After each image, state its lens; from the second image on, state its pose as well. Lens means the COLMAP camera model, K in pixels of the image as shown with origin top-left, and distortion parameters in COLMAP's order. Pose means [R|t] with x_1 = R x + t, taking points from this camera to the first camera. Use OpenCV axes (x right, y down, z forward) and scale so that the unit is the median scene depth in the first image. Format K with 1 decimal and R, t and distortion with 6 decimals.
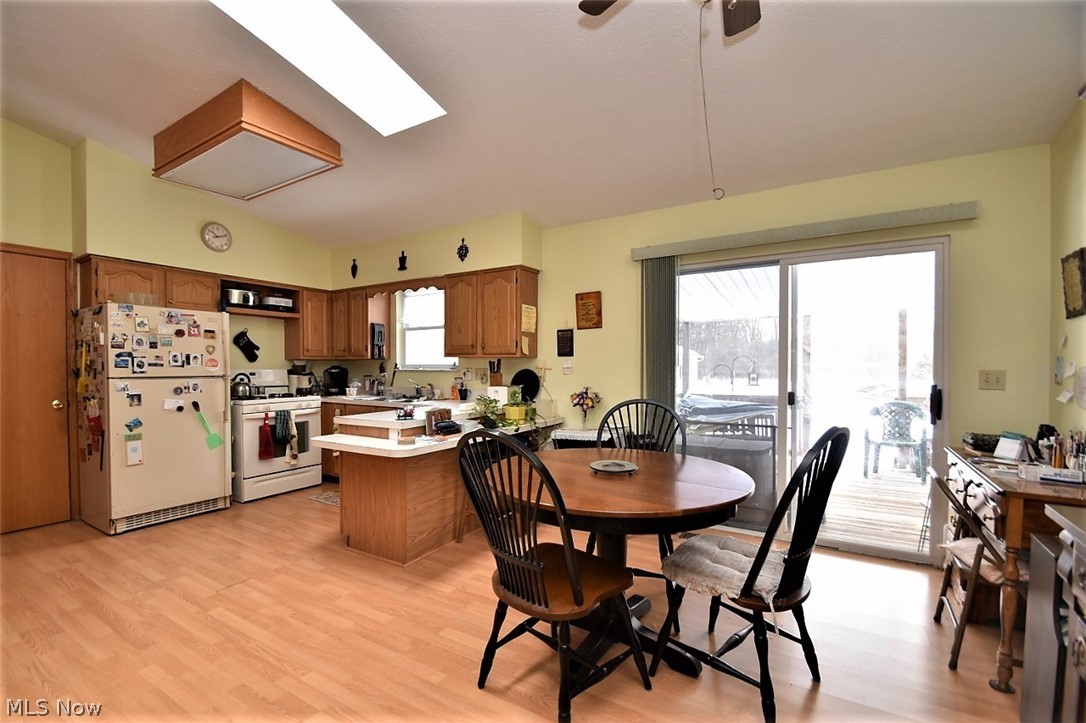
lens RADIAL K [[471.5, 0, 526.2], [0, 471.5, 376.9], [0, 0, 1]] dist [0.017769, -0.018583]
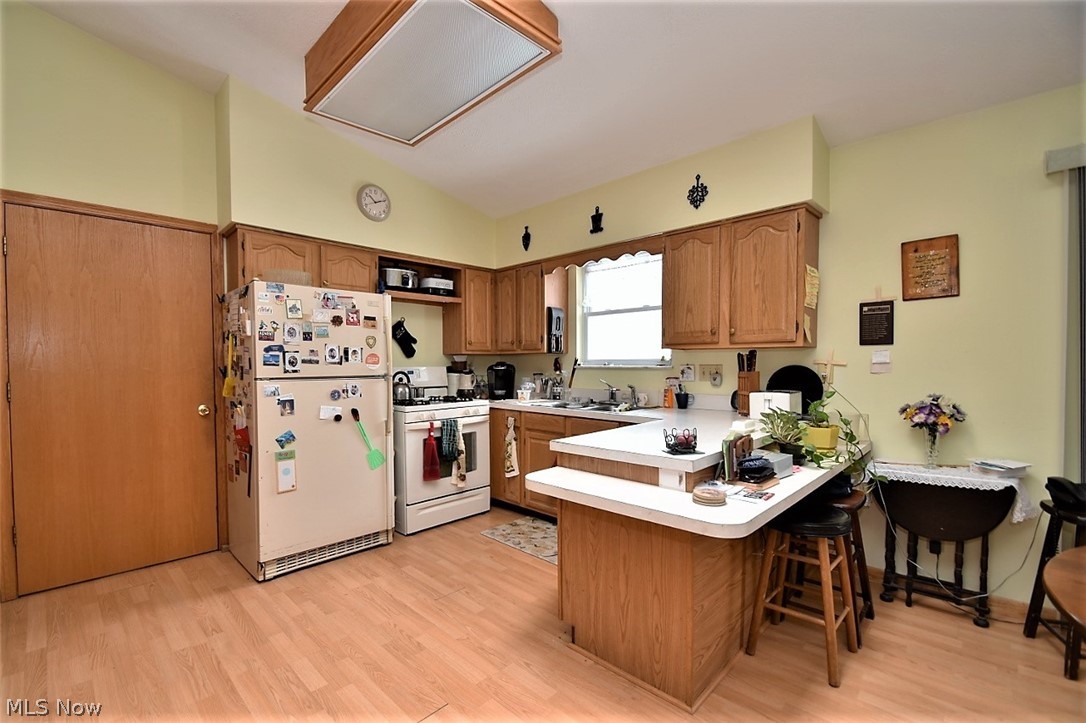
lens RADIAL K [[471.5, 0, 526.2], [0, 471.5, 376.9], [0, 0, 1]] dist [0.017769, -0.018583]
pose [[0.974770, 0.002444, -0.223198, -0.255827], [-0.000449, 0.999959, 0.008990, -0.007258], [0.223211, -0.008663, 0.974732, 0.313367]]
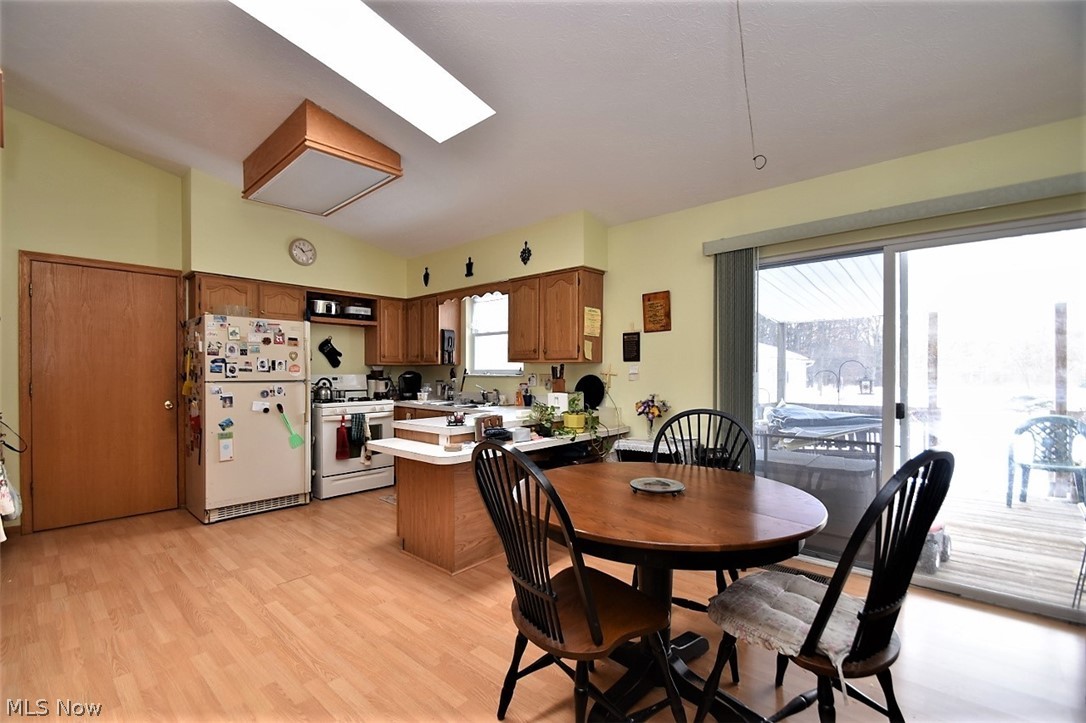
lens RADIAL K [[471.5, 0, 526.2], [0, 471.5, 376.9], [0, 0, 1]] dist [0.017769, -0.018583]
pose [[0.981813, 0.003758, -0.189814, 0.062096], [-0.005890, 0.999926, -0.010671, -0.001665], [0.189760, 0.011595, 0.981762, 0.044869]]
